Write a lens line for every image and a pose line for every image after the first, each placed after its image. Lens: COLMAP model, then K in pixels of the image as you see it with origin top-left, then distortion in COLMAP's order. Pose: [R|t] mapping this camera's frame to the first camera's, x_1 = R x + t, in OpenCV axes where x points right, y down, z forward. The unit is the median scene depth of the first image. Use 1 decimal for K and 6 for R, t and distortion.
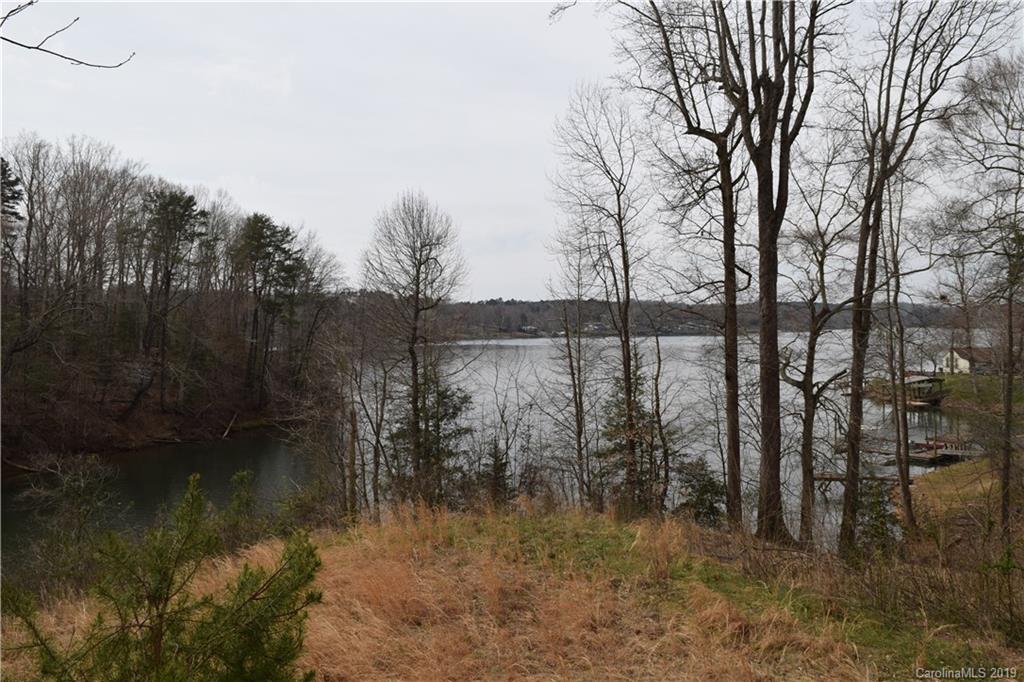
lens RADIAL K [[792.2, 0, 511.9], [0, 792.2, 338.5], [0, 0, 1]] dist [-0.036379, -0.001087]
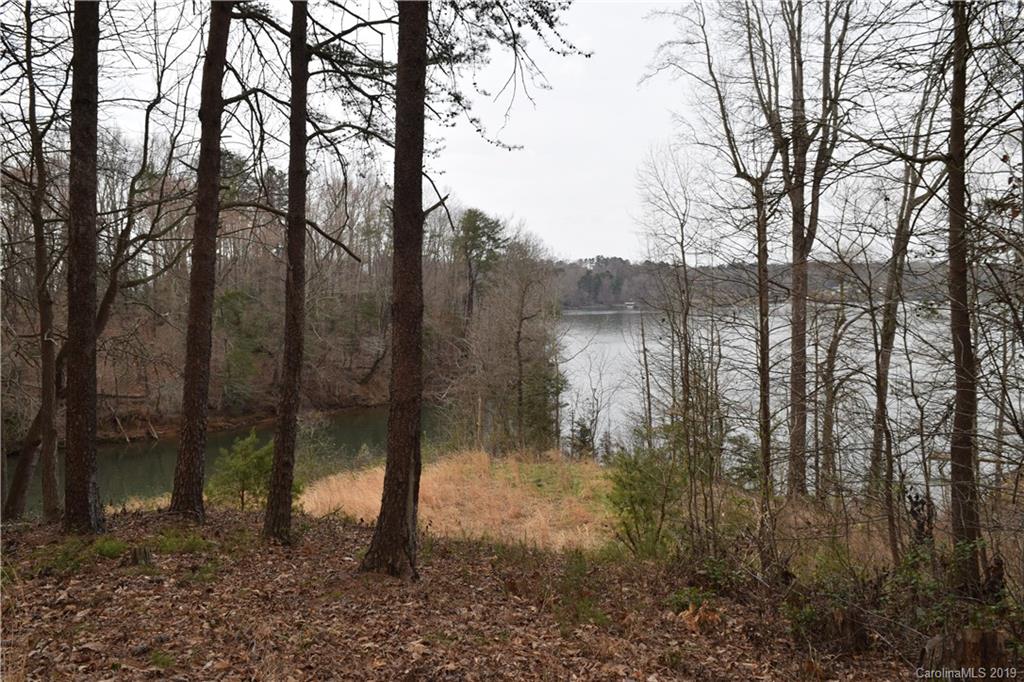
lens RADIAL K [[792.2, 0, 511.9], [0, 792.2, 342.3], [0, 0, 1]] dist [-0.036379, -0.001087]
pose [[0.953429, 0.013079, -0.301333, 0.119499], [0.002674, 0.998654, 0.051807, -0.028079], [0.301605, -0.050200, 0.952110, -0.147926]]
